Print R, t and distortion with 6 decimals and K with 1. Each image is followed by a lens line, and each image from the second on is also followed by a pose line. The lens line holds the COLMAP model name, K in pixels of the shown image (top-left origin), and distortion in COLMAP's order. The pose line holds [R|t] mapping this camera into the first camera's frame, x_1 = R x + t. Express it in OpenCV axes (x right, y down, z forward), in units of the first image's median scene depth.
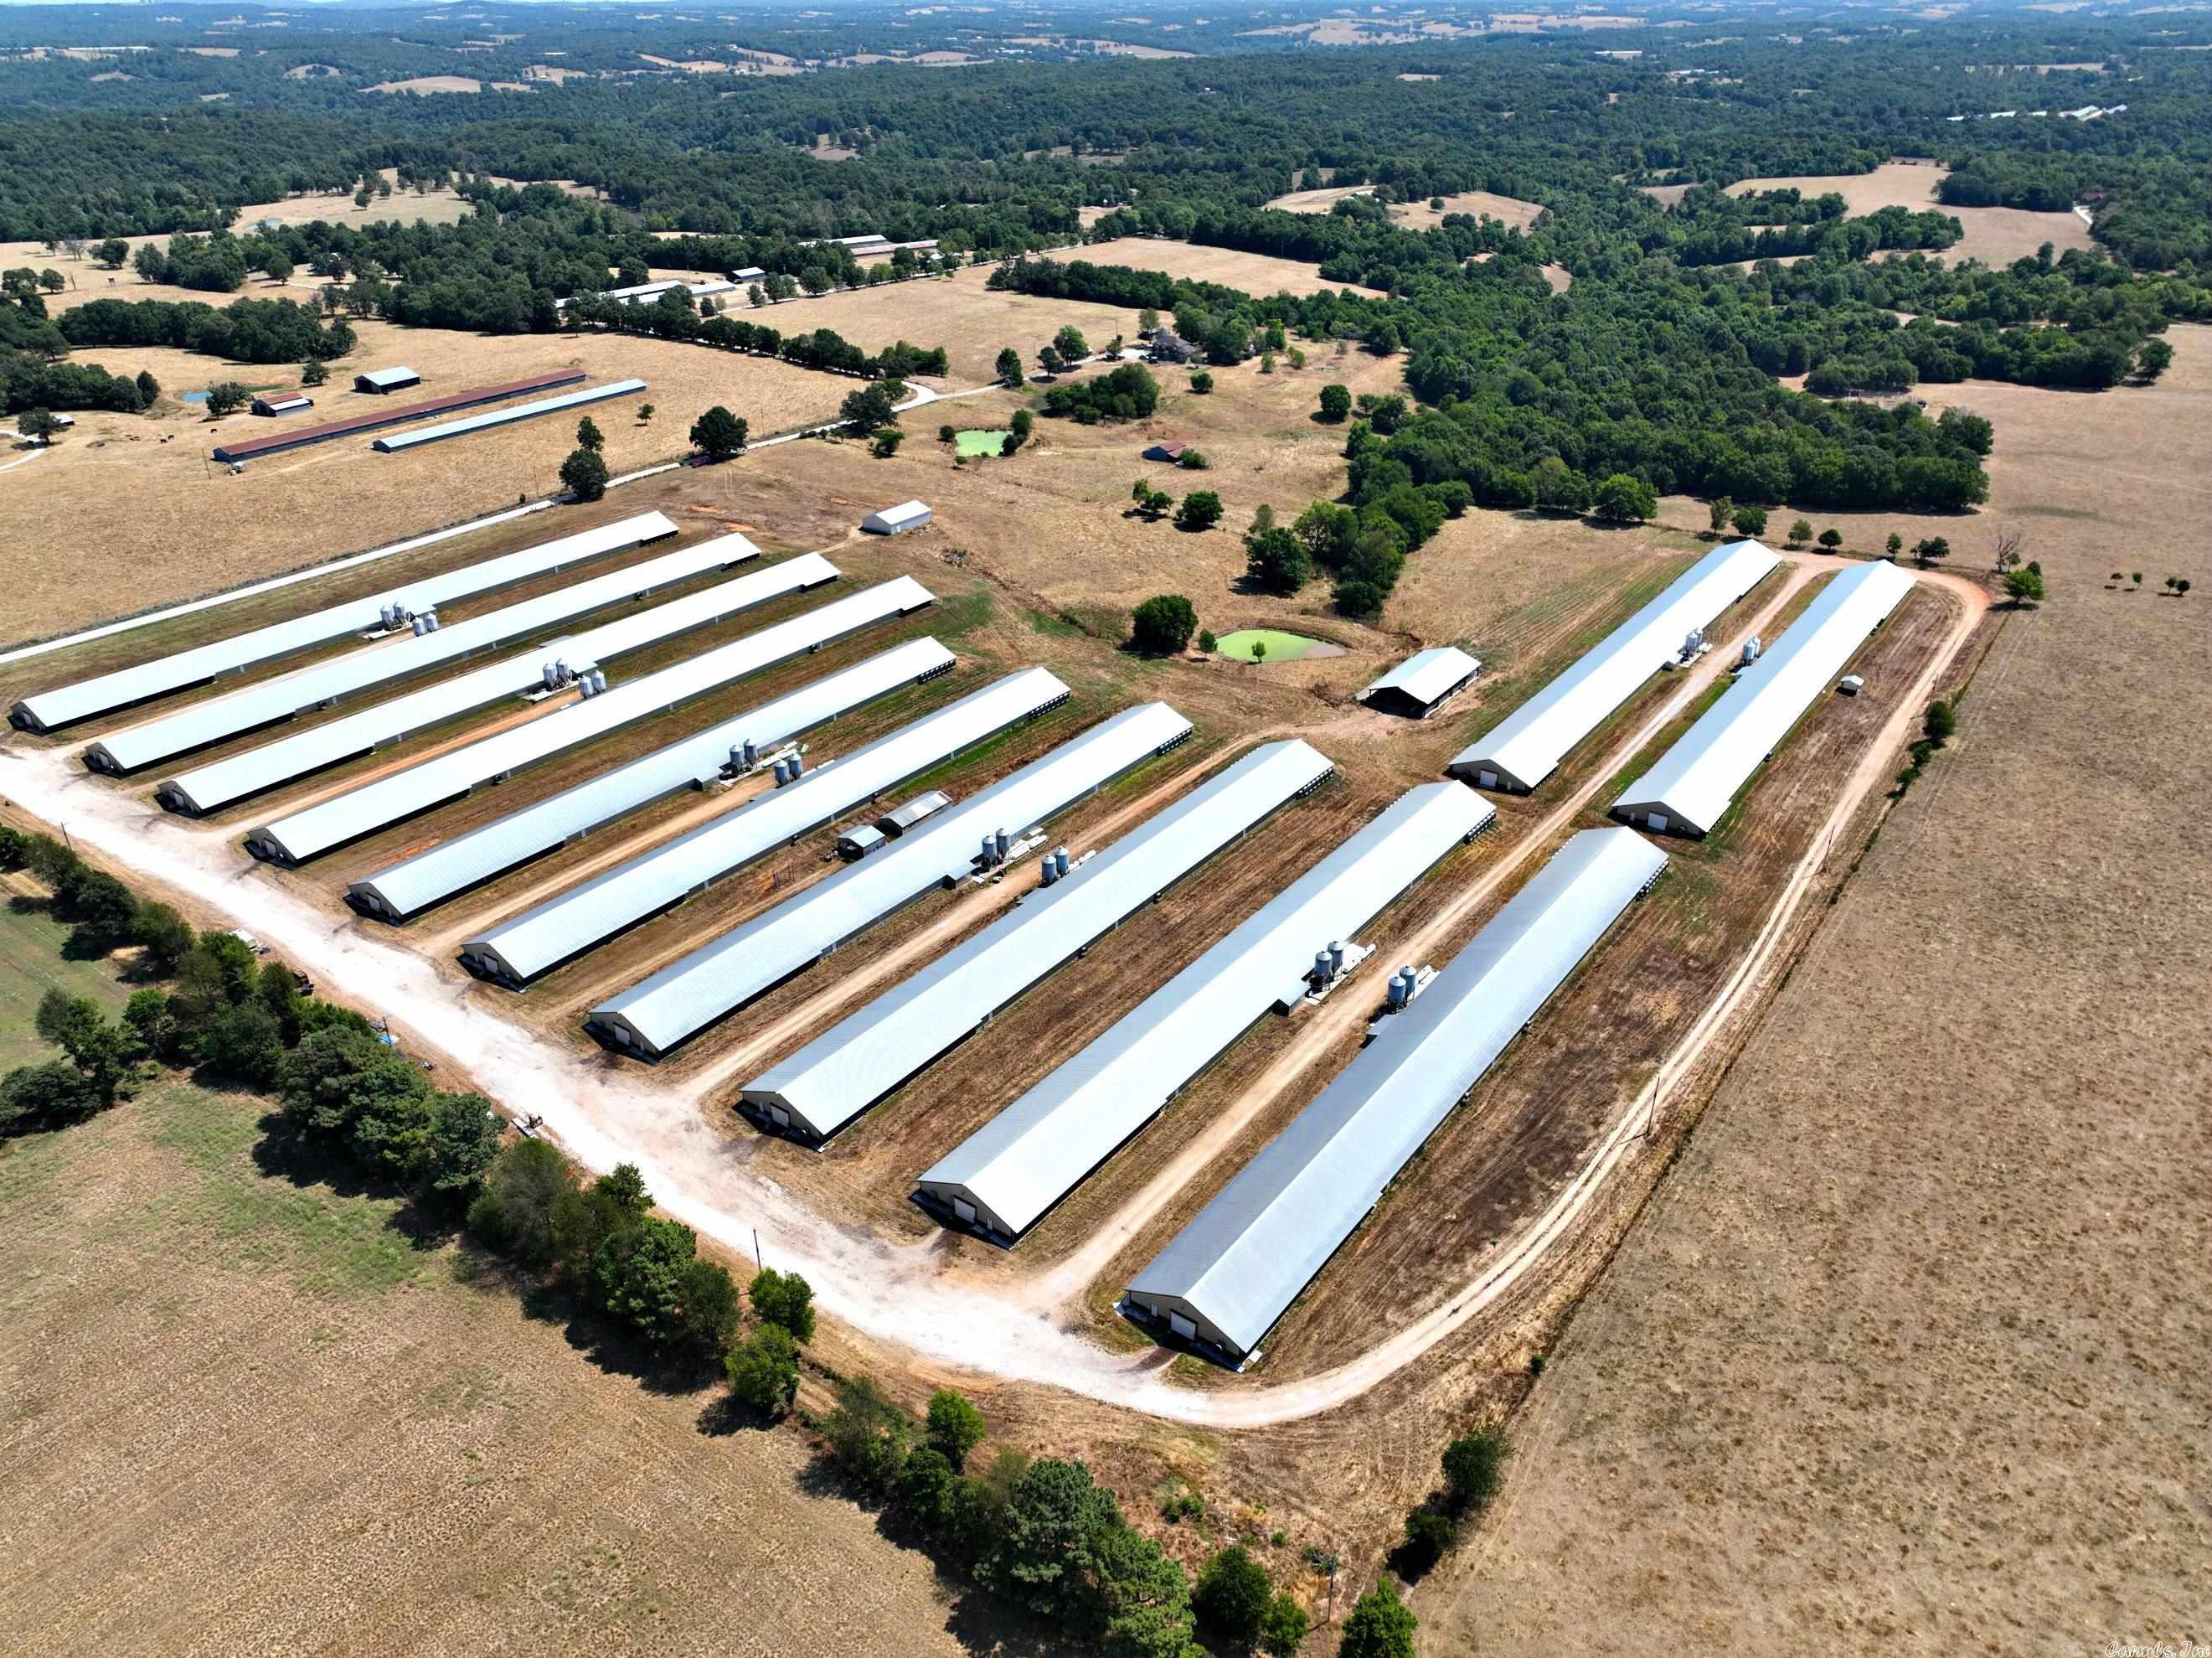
lens RADIAL K [[1571.4, 0, 1106.0], [0, 1571.4, 829.0], [0, 0, 1]] dist [0.007726, 0.009291]
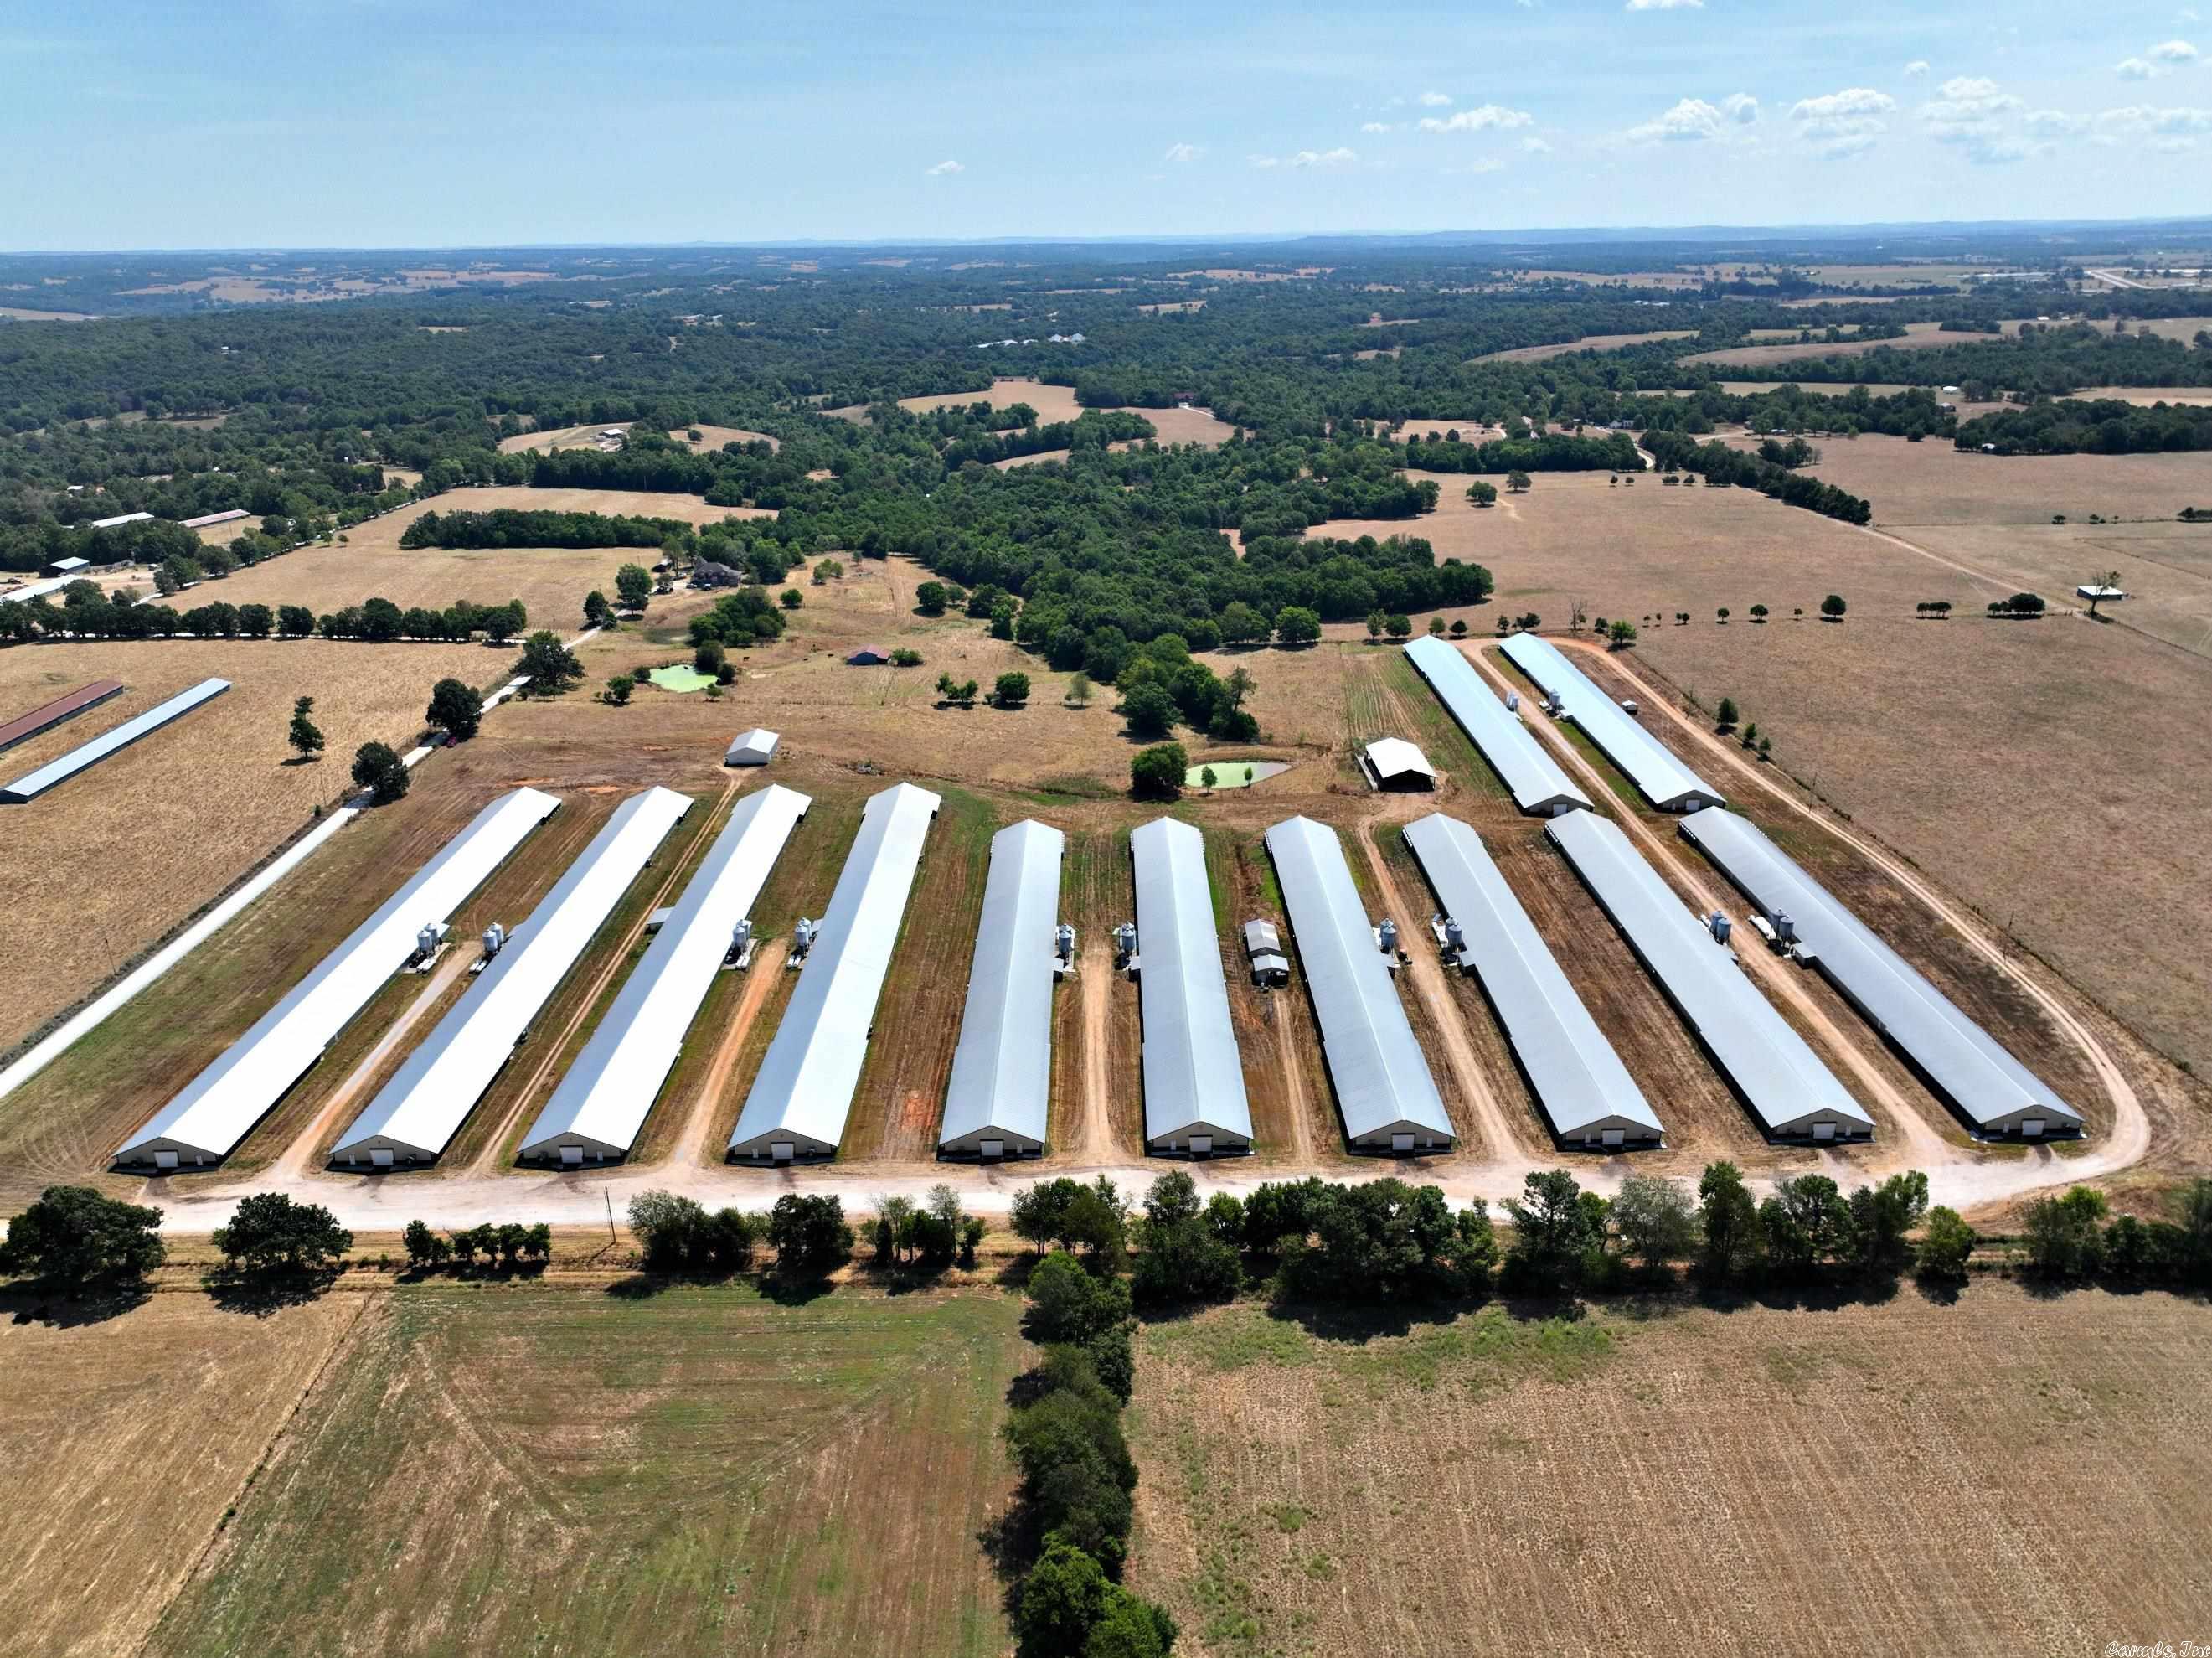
lens RADIAL K [[1562.5, 0, 1106.0], [0, 1562.5, 829.0], [0, 0, 1]] dist [0.004358, 0.004415]
pose [[0.801965, -0.212644, 0.558243, -0.529475], [0.285035, 0.957471, -0.044761, -0.044574], [-0.524984, 0.195016, 0.828469, 0.088440]]
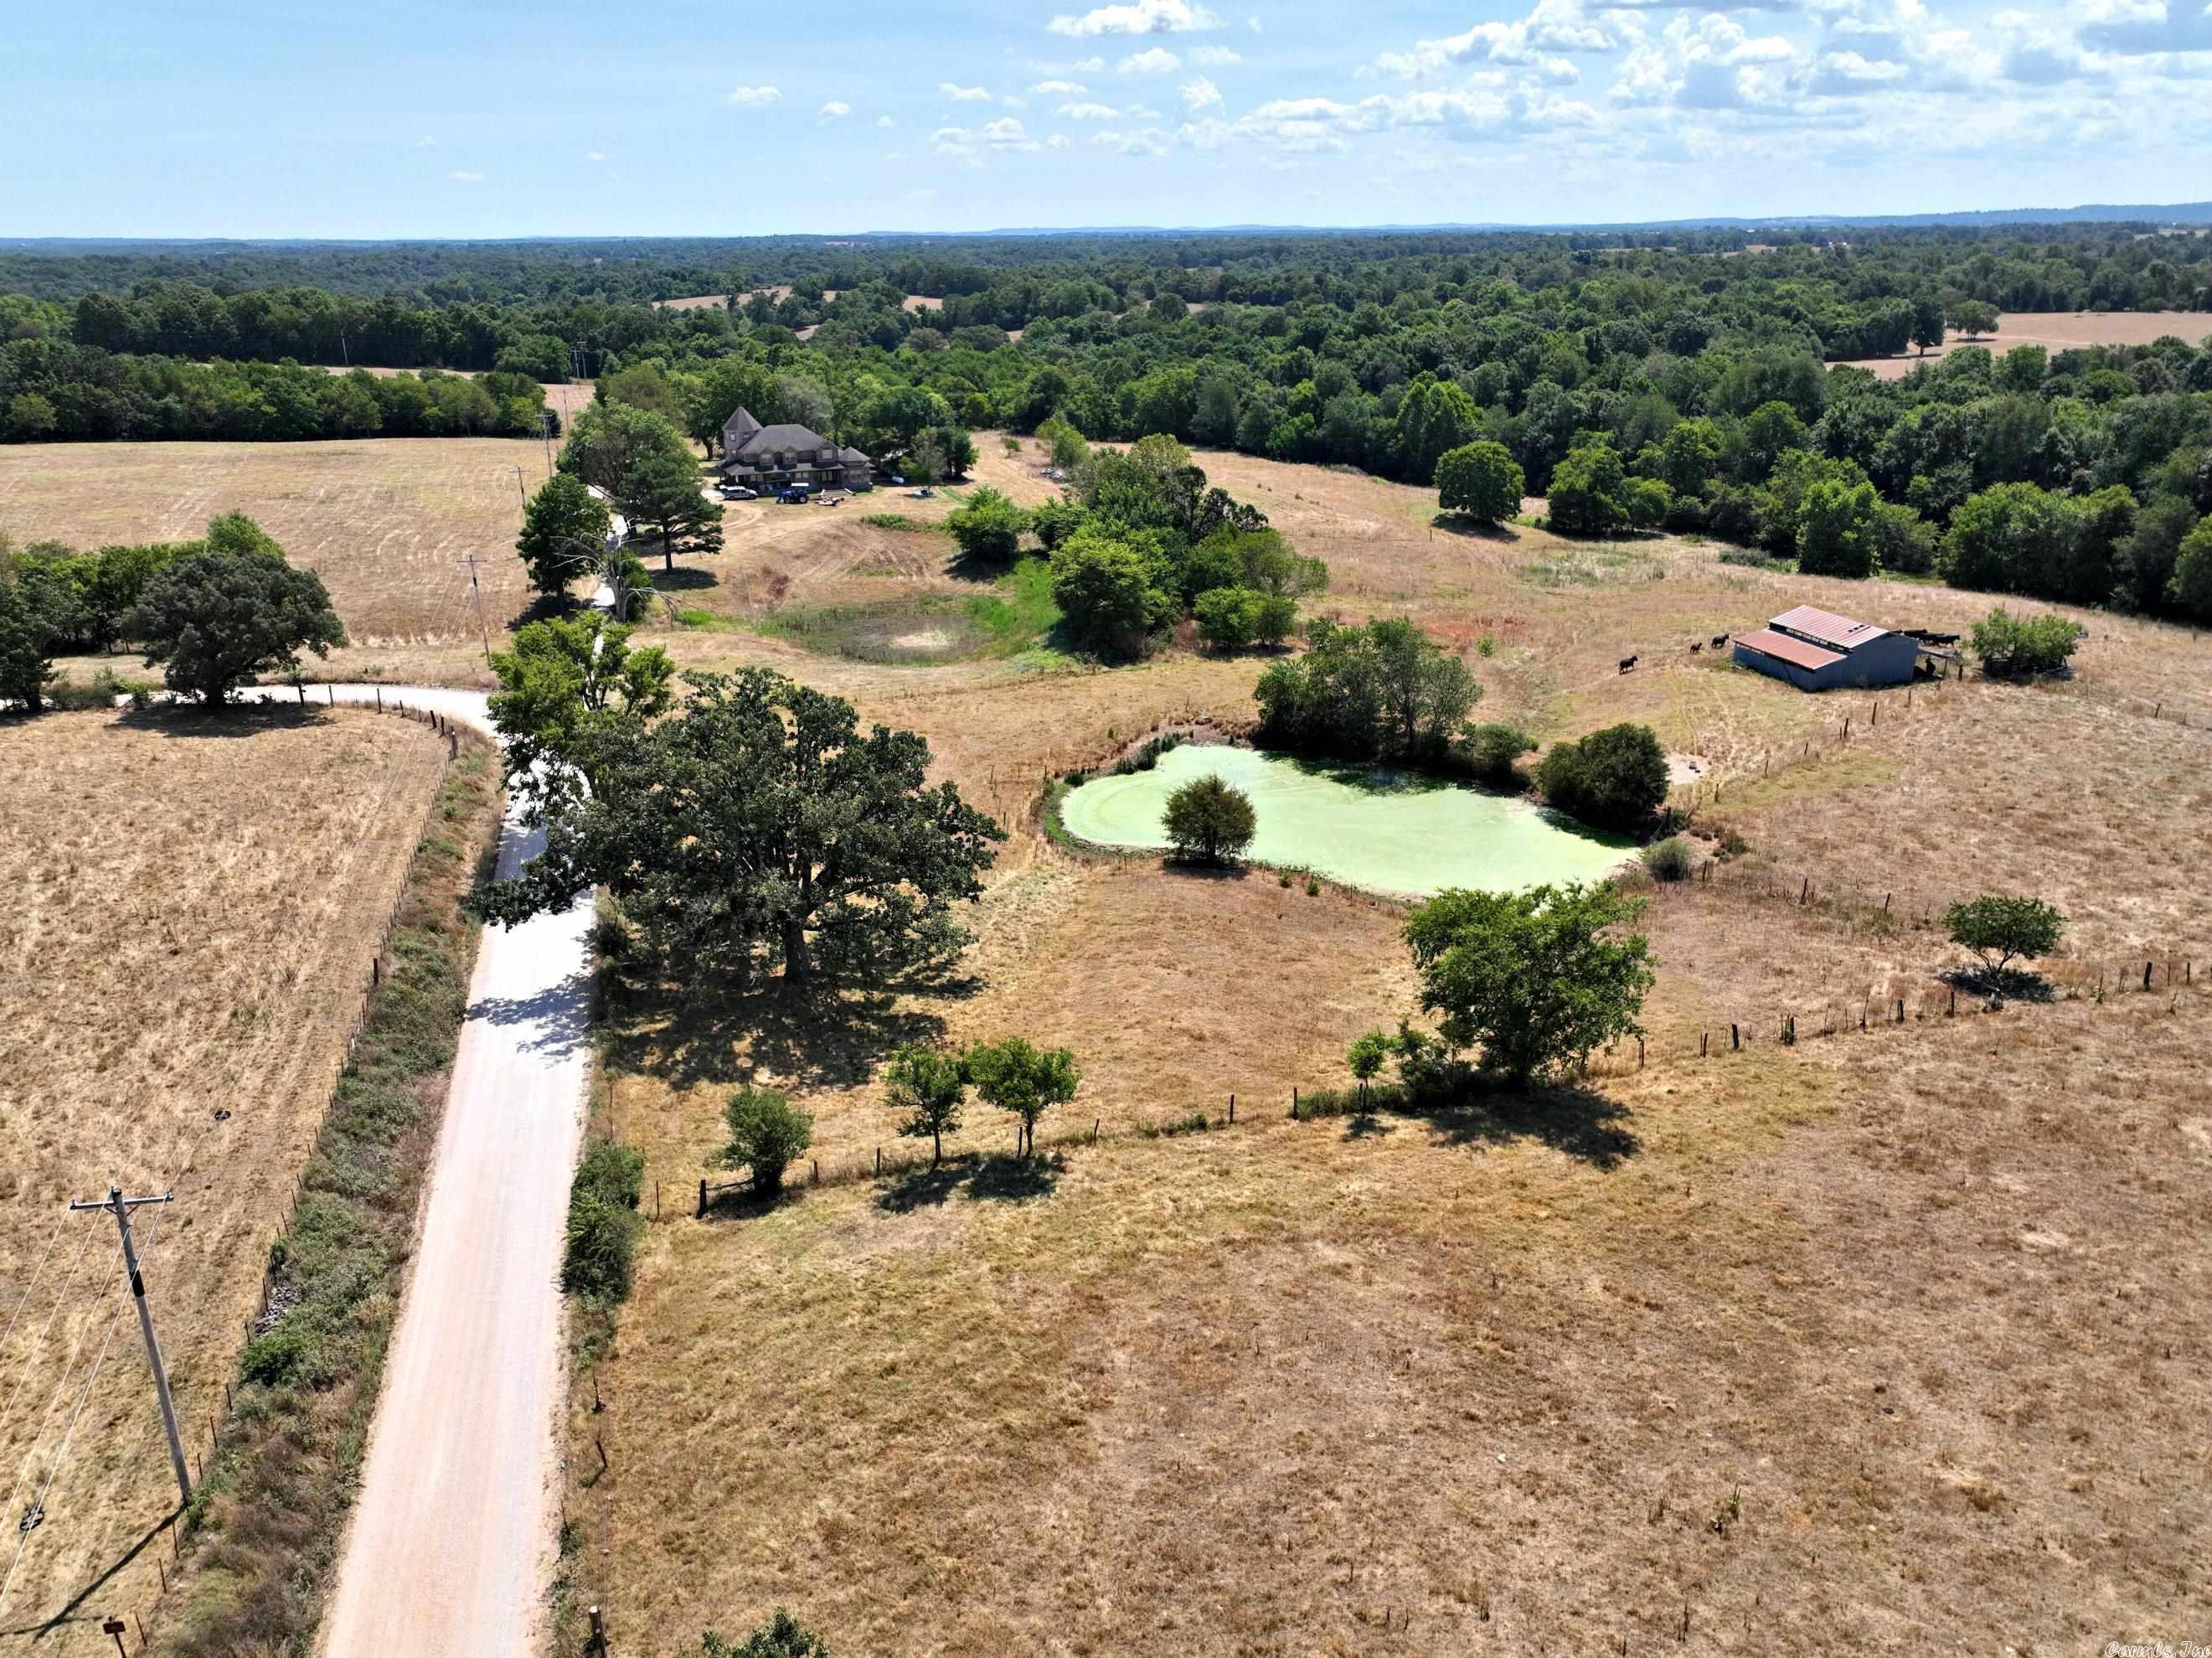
lens RADIAL K [[1571.4, 0, 1106.0], [0, 1571.4, 829.0], [0, 0, 1]] dist [0.007726, 0.009291]
pose [[0.614264, -0.276699, 0.738997, -0.289935], [0.371869, 0.927500, 0.038177, -0.323731], [-0.695983, 0.251360, 0.672626, 1.099750]]
